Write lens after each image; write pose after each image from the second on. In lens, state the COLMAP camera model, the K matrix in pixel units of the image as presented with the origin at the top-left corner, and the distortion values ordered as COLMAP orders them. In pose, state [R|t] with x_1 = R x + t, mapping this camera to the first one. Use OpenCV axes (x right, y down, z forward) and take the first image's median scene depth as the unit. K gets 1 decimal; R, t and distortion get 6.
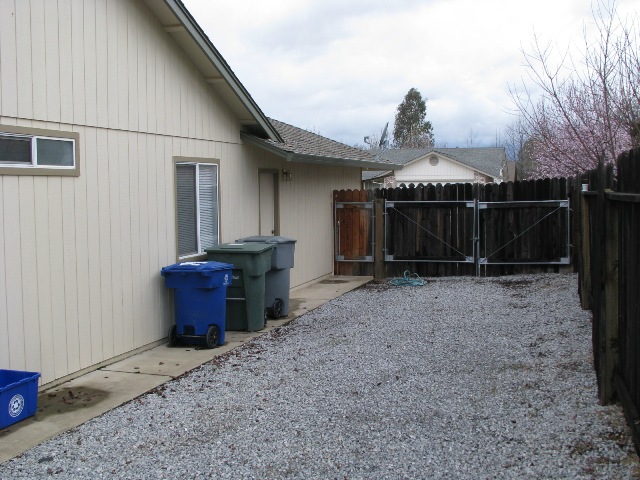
lens RADIAL K [[984.4, 0, 320.0], [0, 984.4, 240.0], [0, 0, 1]] dist [-0.011519, -0.030446]
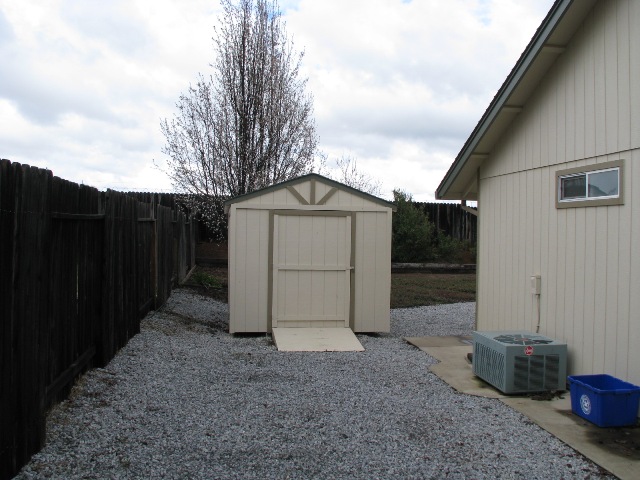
lens RADIAL K [[842.8, 0, 320.0], [0, 842.8, 240.0], [0, 0, 1]] dist [0.003525, 0.004777]
pose [[-0.943886, 0.015837, -0.329893, 0.318221], [-0.008332, 0.997390, 0.071721, -0.091332], [0.330167, 0.070445, -0.941290, 1.758535]]
